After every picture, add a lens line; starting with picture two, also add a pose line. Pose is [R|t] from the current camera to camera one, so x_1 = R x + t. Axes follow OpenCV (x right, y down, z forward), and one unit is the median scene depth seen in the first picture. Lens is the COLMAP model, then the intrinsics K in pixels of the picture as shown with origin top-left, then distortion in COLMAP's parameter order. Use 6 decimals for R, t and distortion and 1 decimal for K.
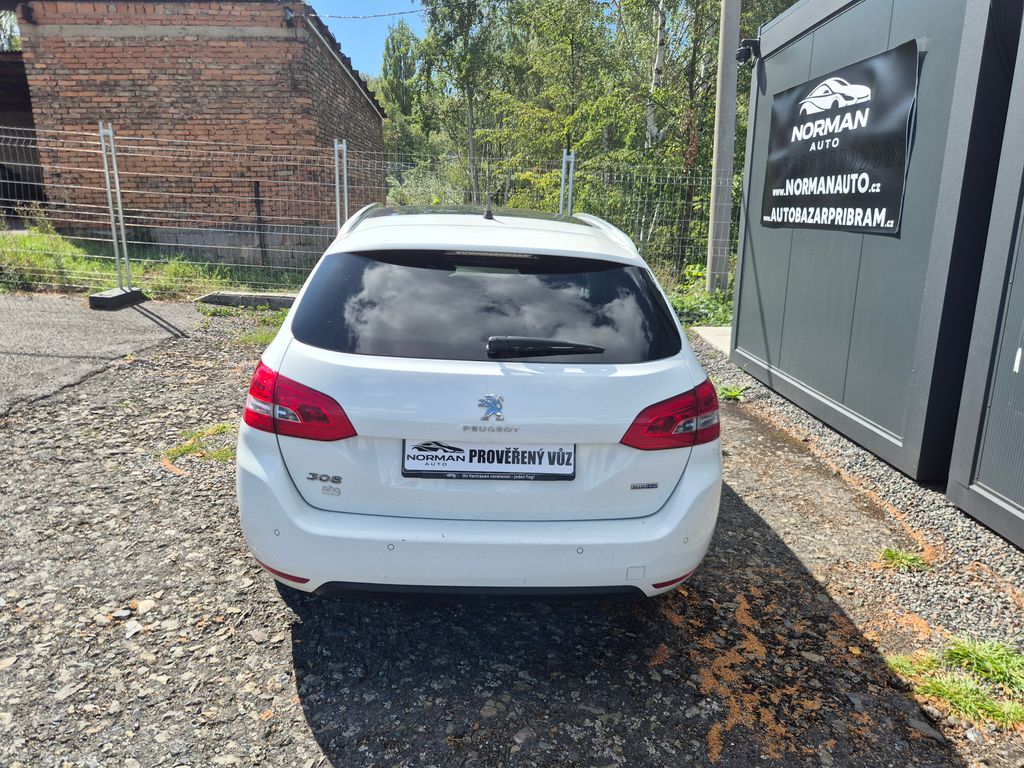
lens RADIAL K [[690.7, 0, 493.8], [0, 690.7, 388.2], [0, 0, 1]] dist [0.049486, -0.032629]
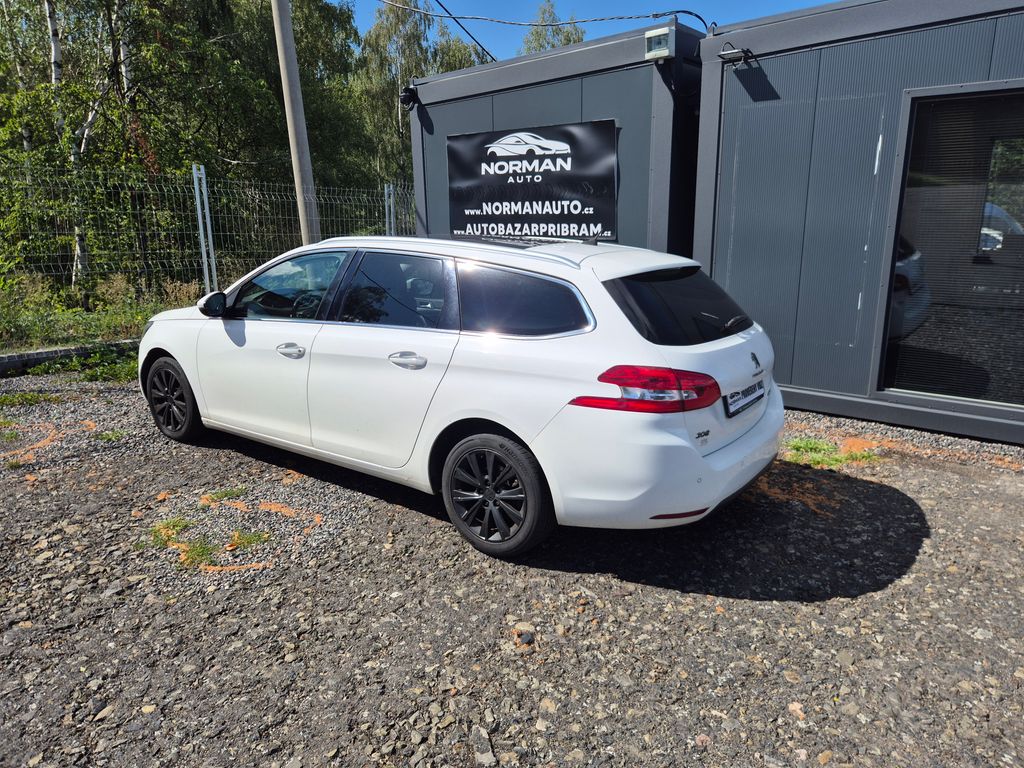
lens RADIAL K [[690.7, 0, 502.9], [0, 690.7, 384.0], [0, 0, 1]] dist [0.049486, -0.032629]
pose [[0.627654, -0.211937, 0.749089, -0.622376], [0.220620, 0.971206, 0.089924, -0.075677], [-0.746577, 0.108822, 0.656338, 0.147651]]
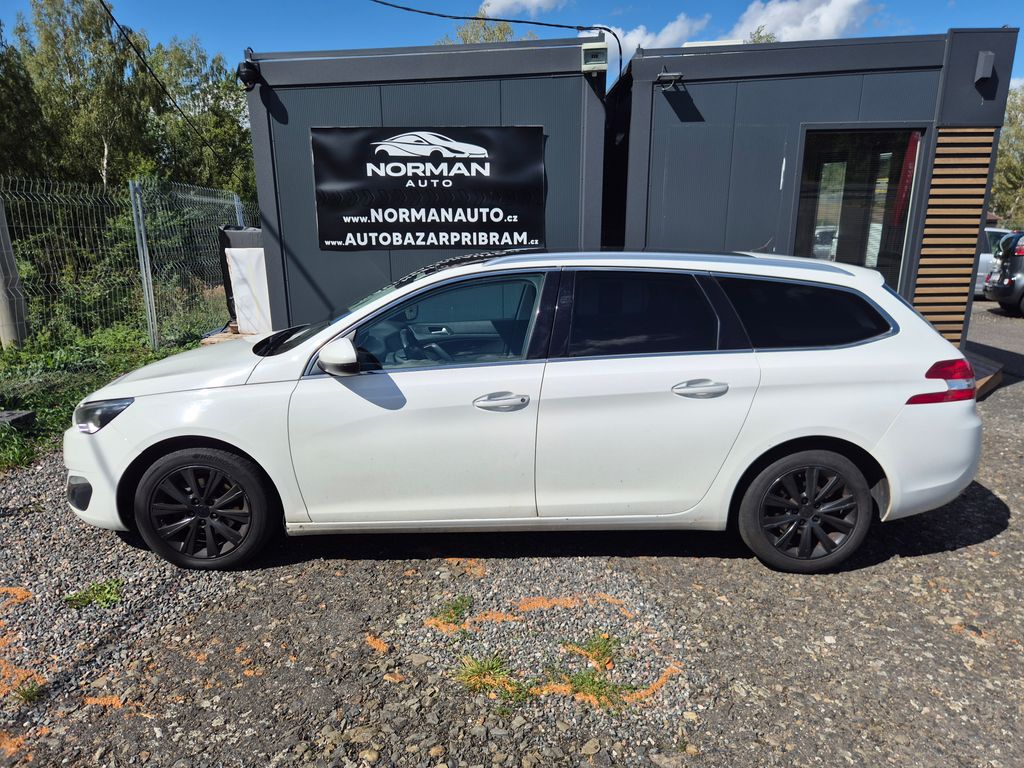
lens RADIAL K [[690.7, 0, 511.7], [0, 690.7, 384.9], [0, 0, 1]] dist [0.049486, -0.032629]
pose [[0.032663, -0.261311, 0.964702, -0.755646], [0.263807, 0.933242, 0.243857, -0.248968], [-0.964022, 0.246530, 0.099418, 0.744547]]
